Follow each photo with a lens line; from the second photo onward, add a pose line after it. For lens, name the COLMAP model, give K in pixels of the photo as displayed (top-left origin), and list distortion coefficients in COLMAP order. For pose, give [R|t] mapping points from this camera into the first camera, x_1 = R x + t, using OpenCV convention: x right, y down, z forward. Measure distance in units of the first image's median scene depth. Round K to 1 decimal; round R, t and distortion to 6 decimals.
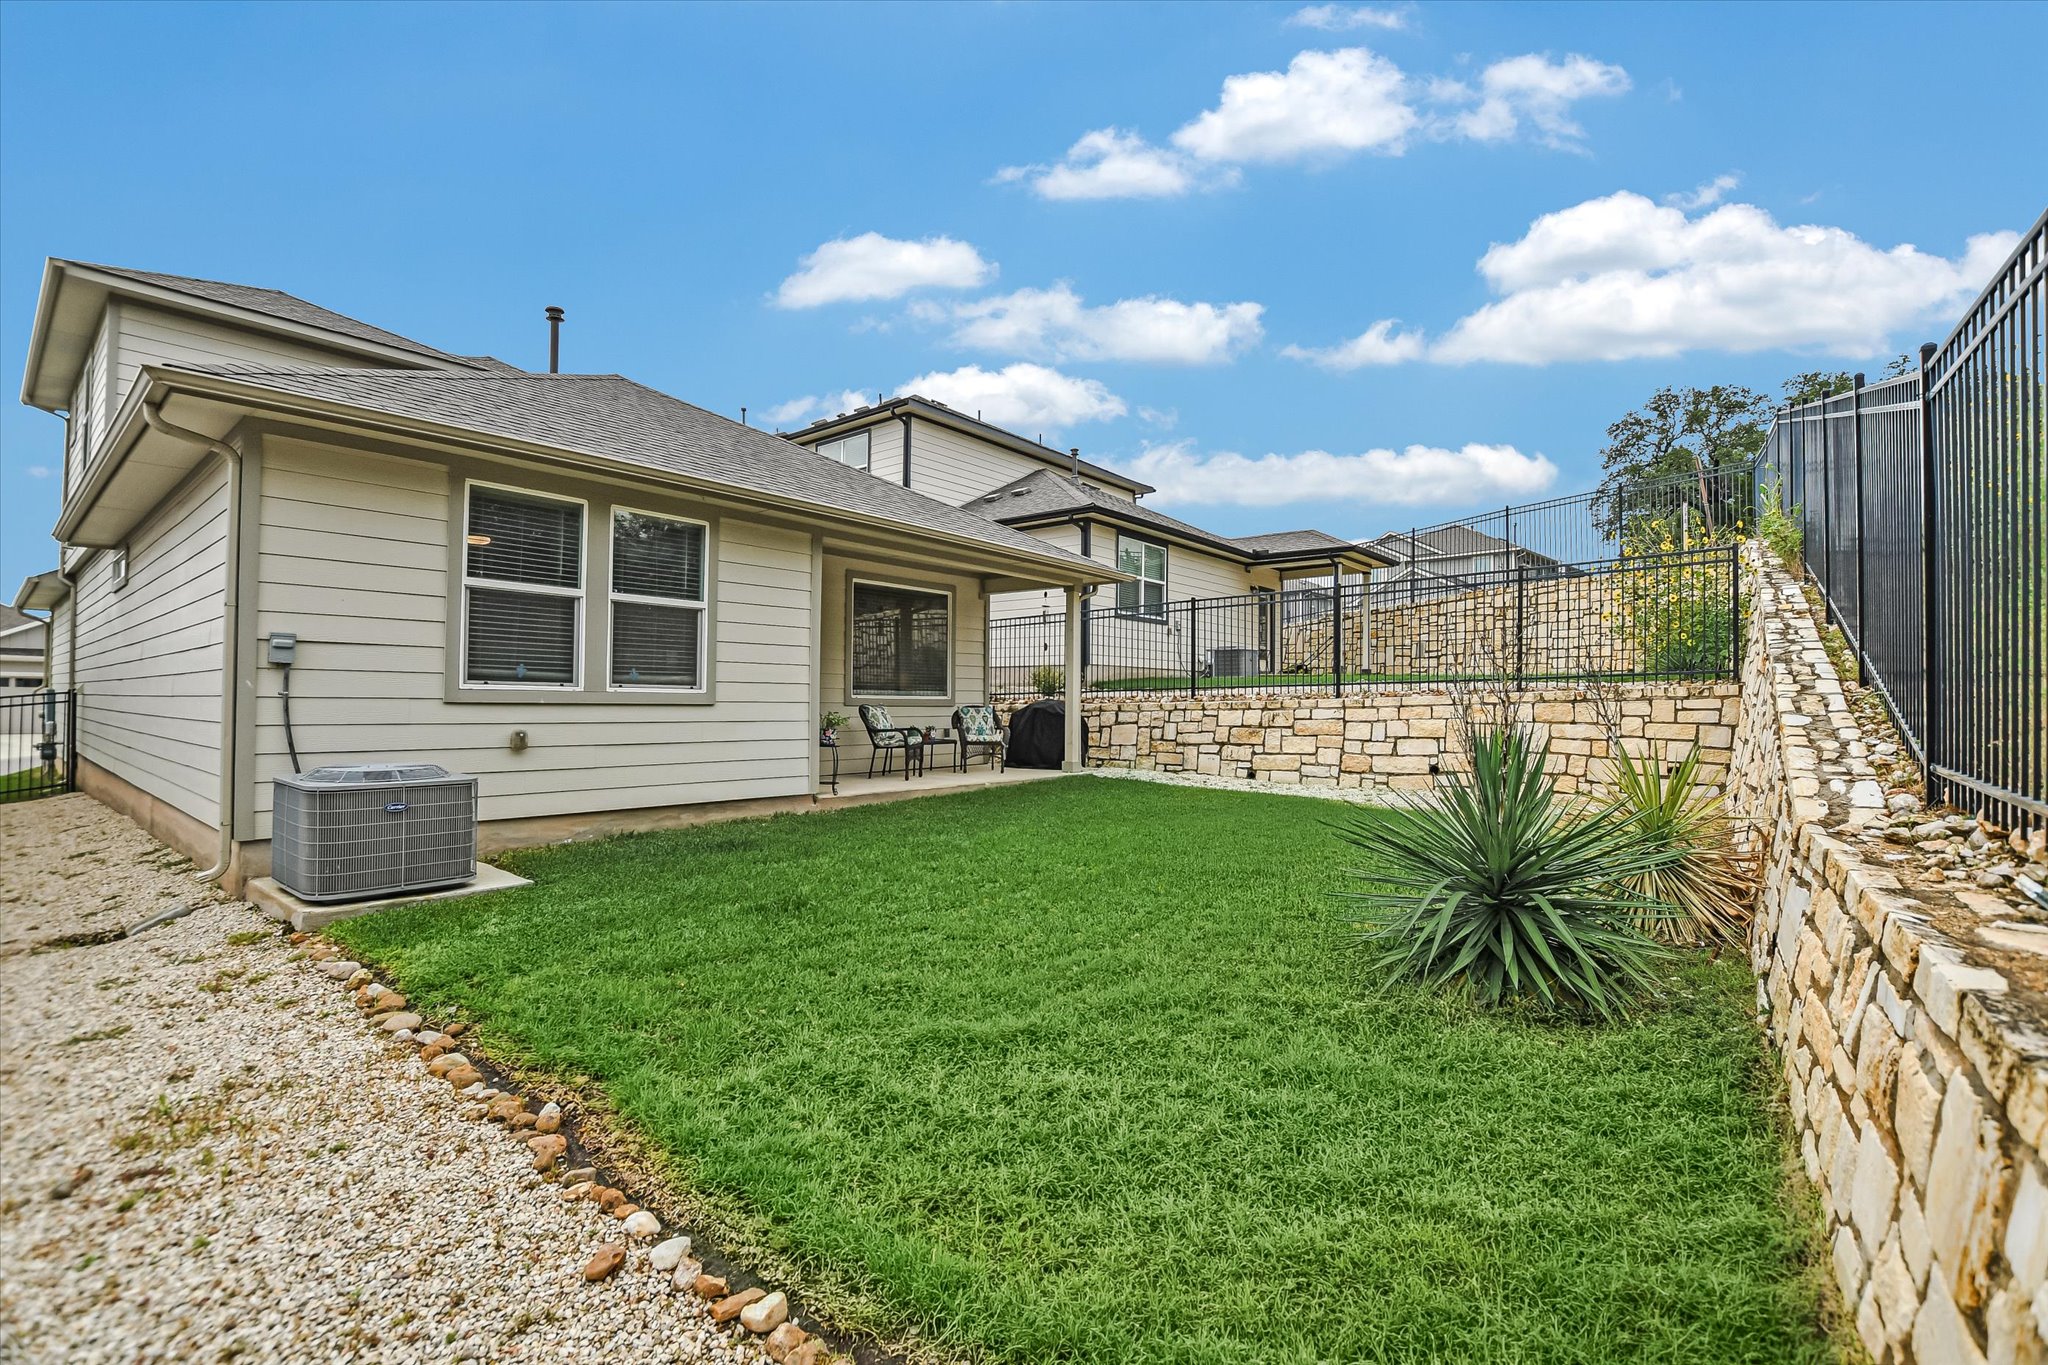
lens RADIAL K [[907.6, 0, 1018.2], [0, 907.6, 680.5], [0, 0, 1]] dist [-0.028461, -0.000182]
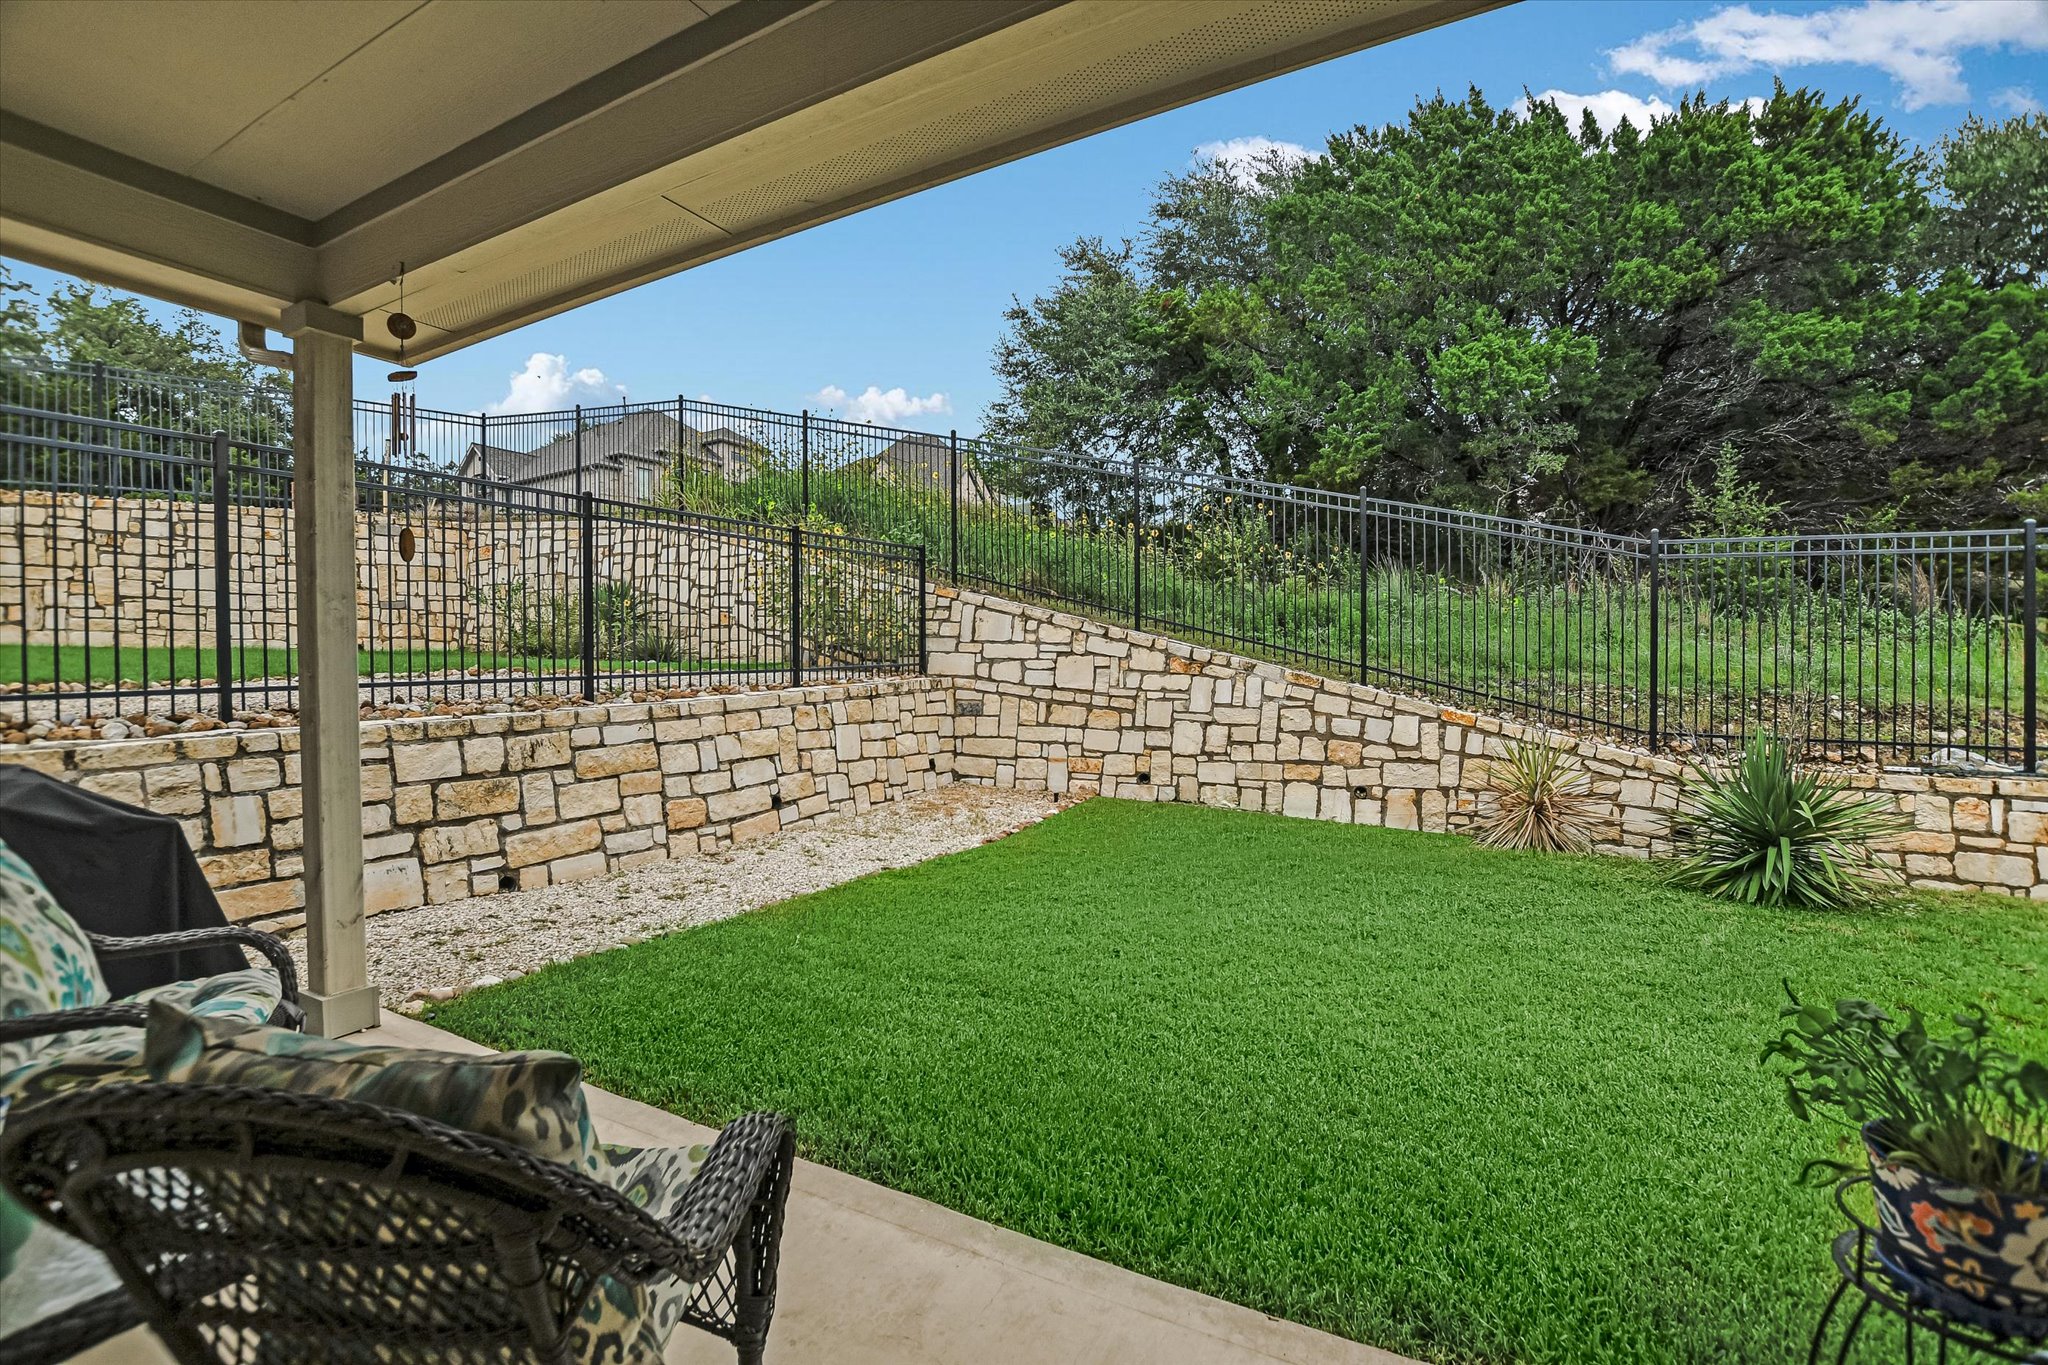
lens RADIAL K [[907.6, 0, 1018.2], [0, 907.6, 680.5], [0, 0, 1]] dist [-0.028461, -0.000182]
pose [[-0.189825, -0.021286, 0.981587, -0.314332], [-0.024707, 0.999552, 0.016898, -0.013105], [-0.981507, -0.021045, -0.190266, 1.168400]]
